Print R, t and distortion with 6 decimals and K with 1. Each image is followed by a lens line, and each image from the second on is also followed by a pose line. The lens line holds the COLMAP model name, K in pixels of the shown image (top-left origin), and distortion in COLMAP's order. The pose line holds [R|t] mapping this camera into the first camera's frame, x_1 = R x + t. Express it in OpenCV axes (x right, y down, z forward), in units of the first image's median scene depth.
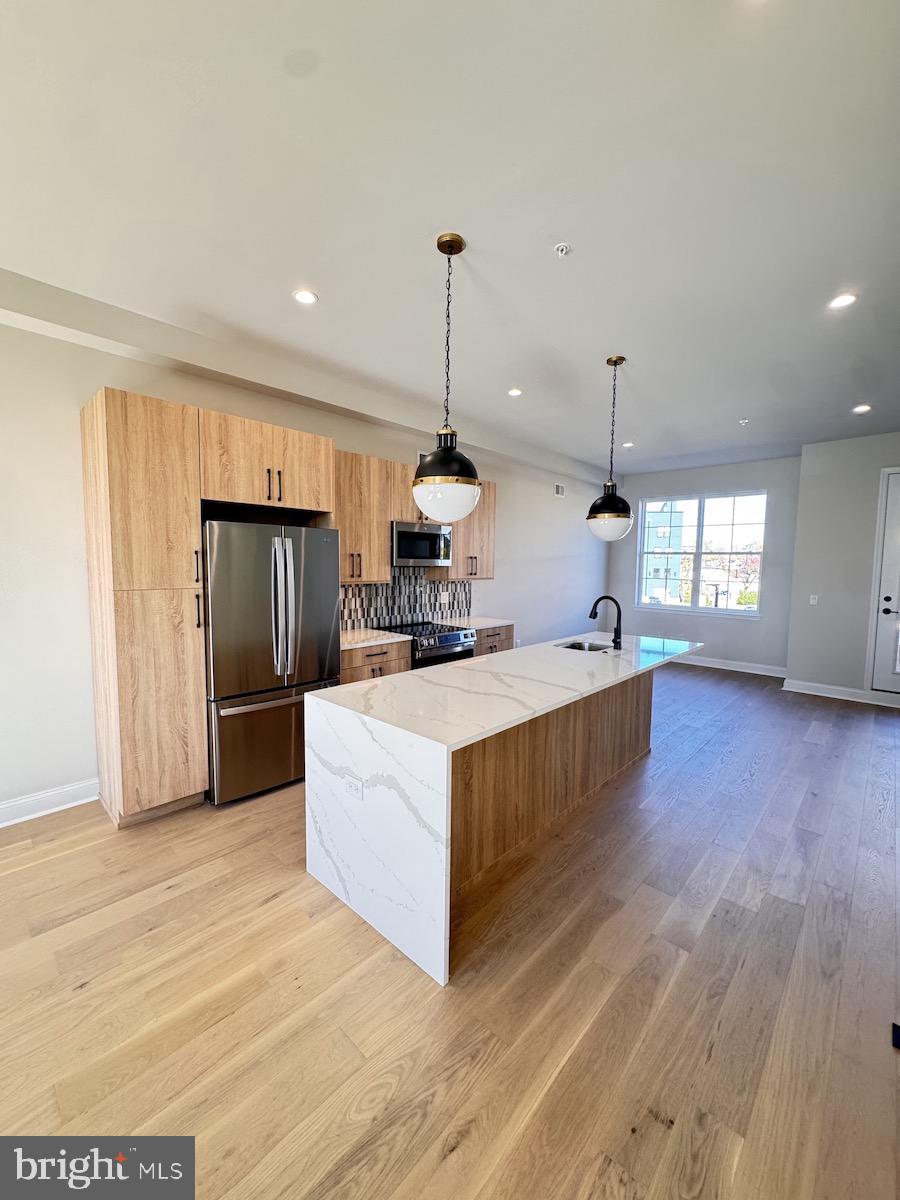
lens RADIAL K [[477.8, 0, 451.1], [0, 477.8, 603.1], [0, 0, 1]] dist [-0.003043, 0.000247]
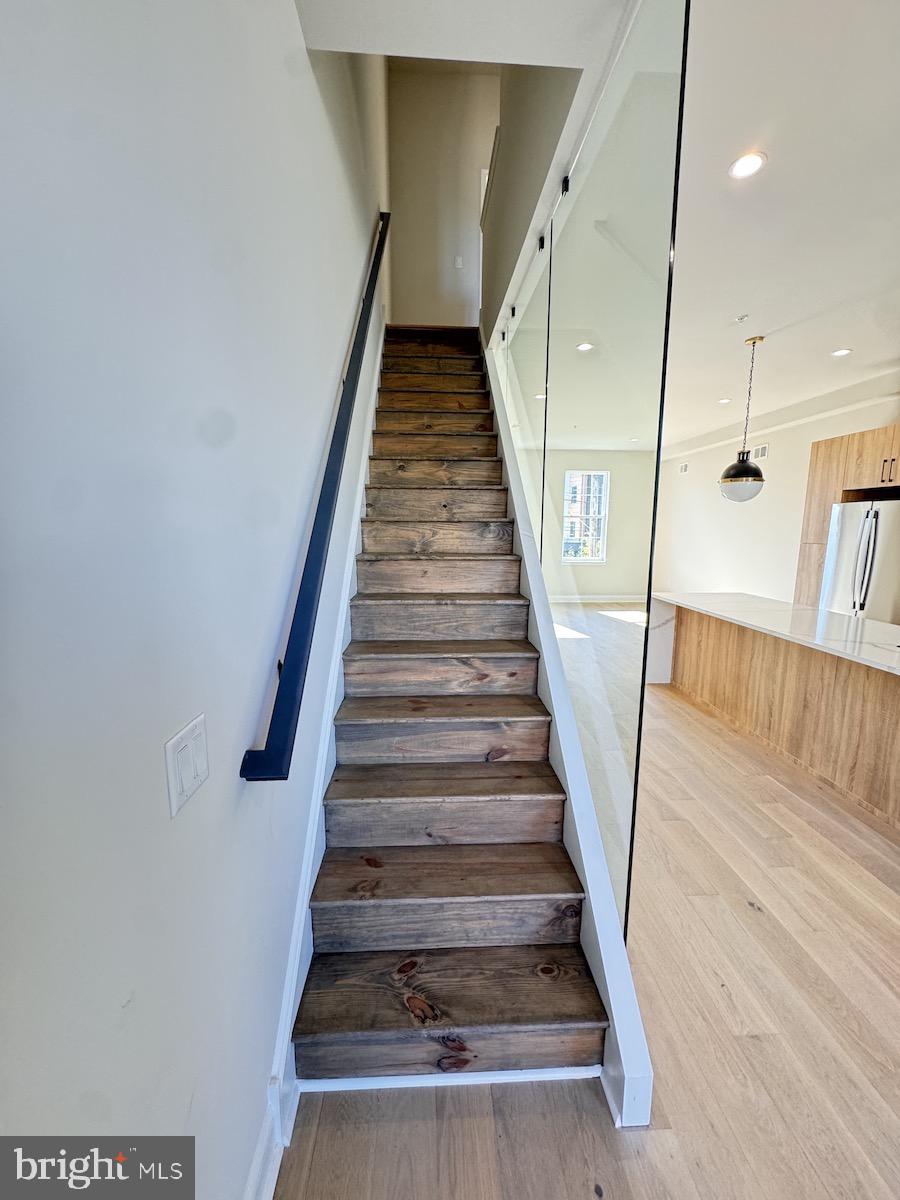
lens RADIAL K [[477.8, 0, 446.2], [0, 477.8, 597.9], [0, 0, 1]] dist [-0.003043, 0.000247]
pose [[-0.700727, 0.090833, -0.707623, 1.206744], [-0.075134, 0.976950, 0.199807, -0.059605], [0.709462, 0.193177, -0.677751, 0.893439]]
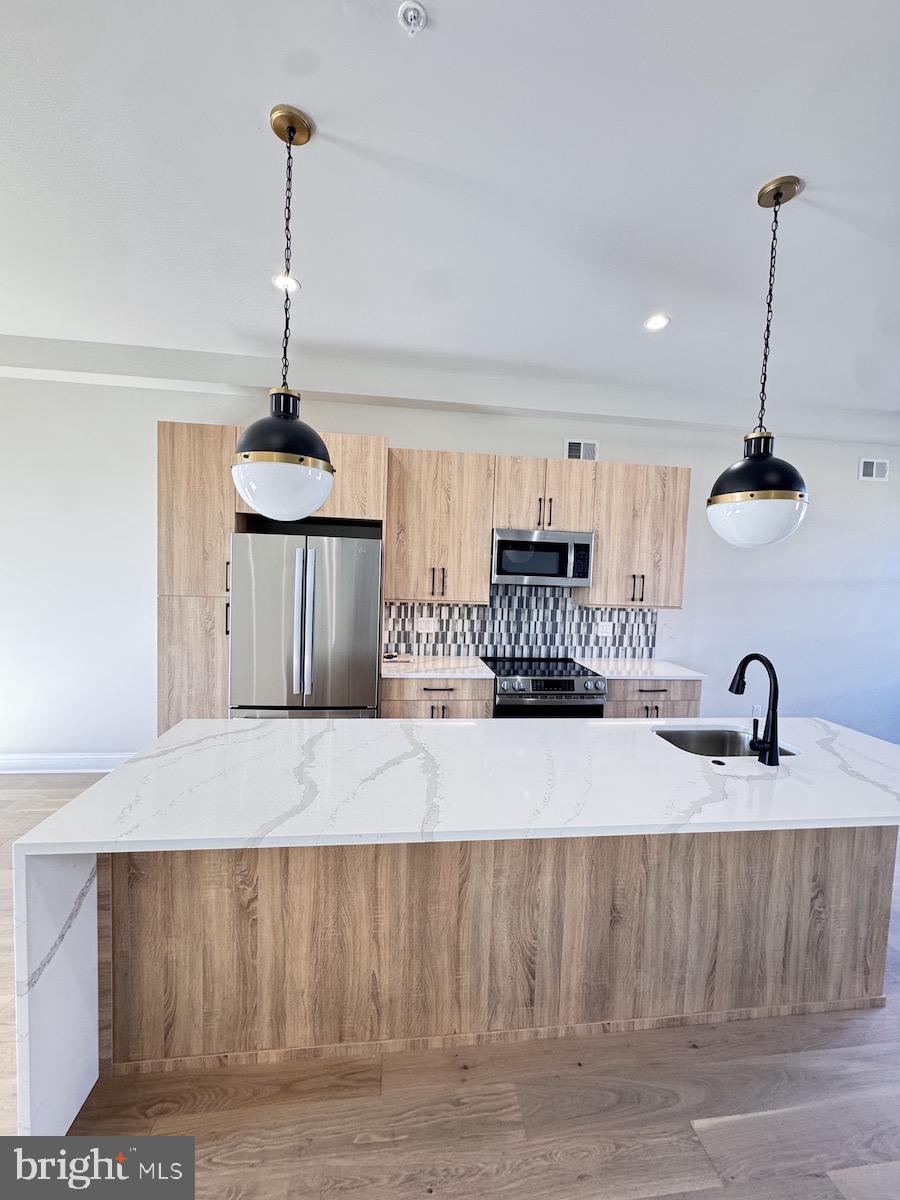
lens RADIAL K [[477.8, 0, 452.2], [0, 477.8, 601.6], [0, 0, 1]] dist [-0.003043, 0.000247]
pose [[0.766612, 0.055691, -0.639691, 0.382536], [-0.081337, 0.996629, -0.010709, -0.037161], [0.636938, 0.060240, 0.768558, 0.374213]]
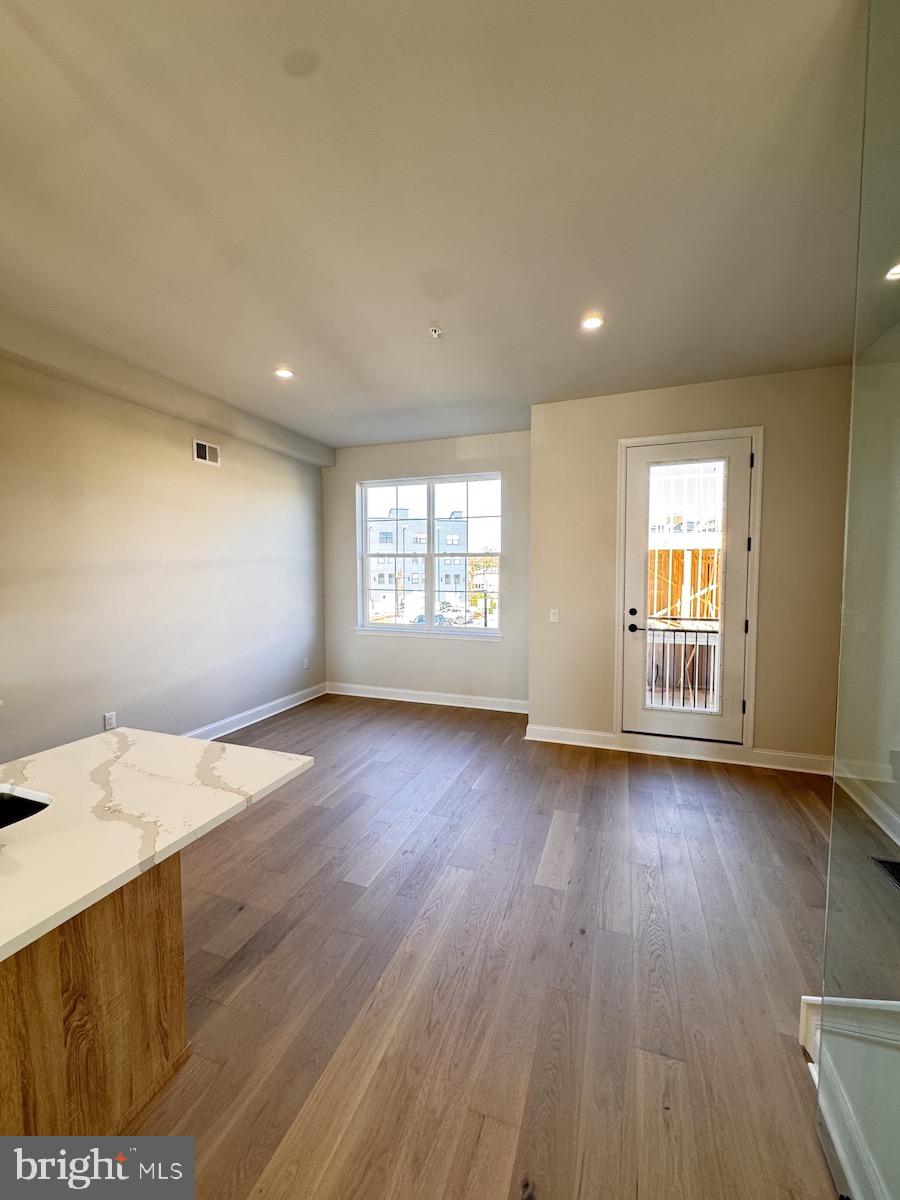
lens RADIAL K [[477.8, 0, 448.1], [0, 477.8, 599.7], [0, 0, 1]] dist [-0.003043, 0.000247]
pose [[0.923319, -0.035855, 0.382356, 0.488855], [0.044307, 0.998929, -0.013321, -0.043747], [-0.381469, 0.029240, 0.923919, 0.565845]]
